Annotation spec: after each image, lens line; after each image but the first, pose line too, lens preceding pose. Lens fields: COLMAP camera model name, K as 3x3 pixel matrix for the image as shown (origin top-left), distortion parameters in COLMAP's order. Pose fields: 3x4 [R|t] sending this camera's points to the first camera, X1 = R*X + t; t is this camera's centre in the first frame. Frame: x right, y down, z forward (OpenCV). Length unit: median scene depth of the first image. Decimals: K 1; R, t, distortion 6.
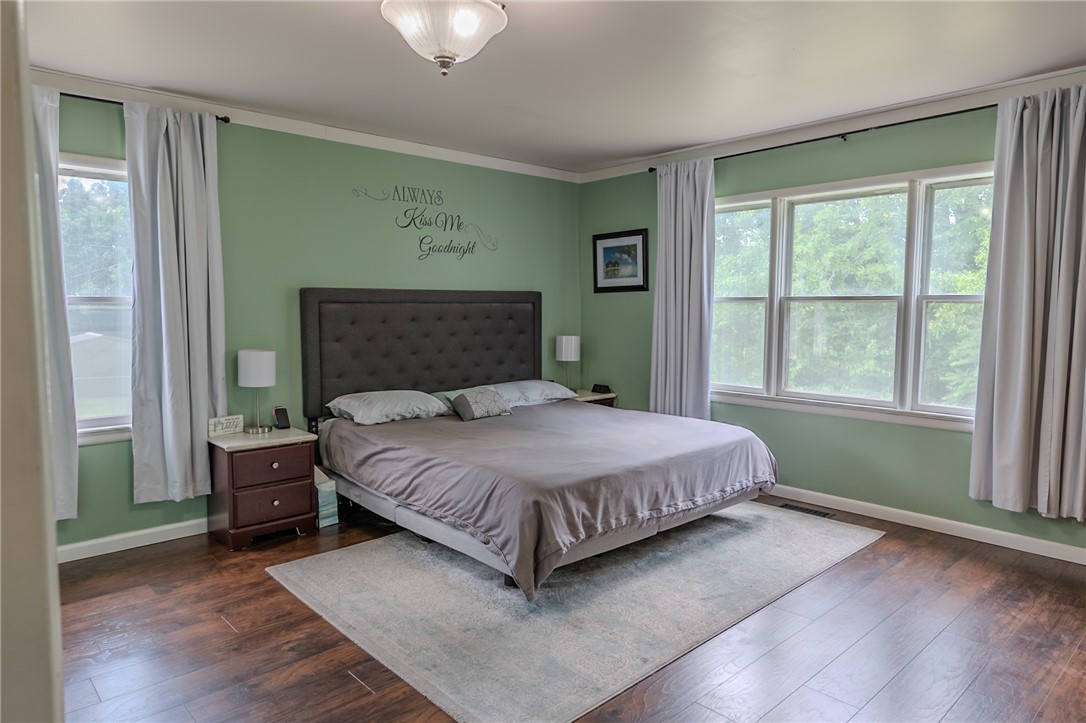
lens RADIAL K [[677.6, 0, 543.0], [0, 677.6, 361.5], [0, 0, 1]] dist [0.009637, -0.002246]
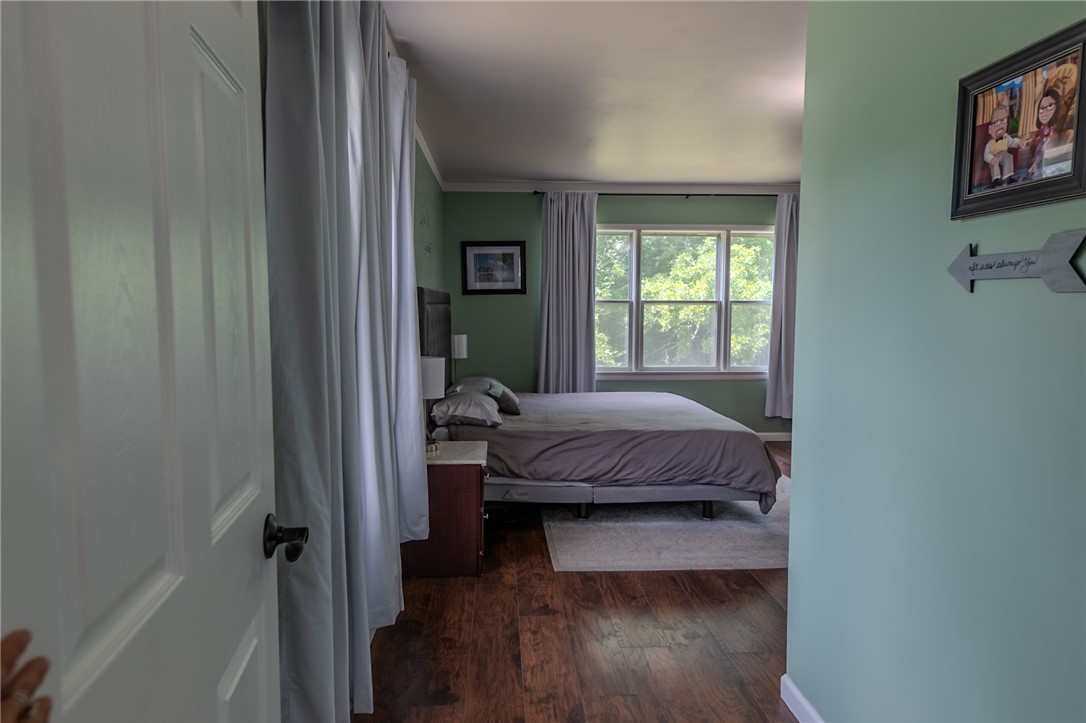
lens RADIAL K [[677.6, 0, 543.0], [0, 677.6, 361.5], [0, 0, 1]] dist [0.009637, -0.002246]
pose [[0.628331, -0.062652, 0.775419, -0.989146], [0.062978, 0.997577, 0.029571, -0.027079], [-0.775393, 0.030254, 0.630754, 0.318142]]
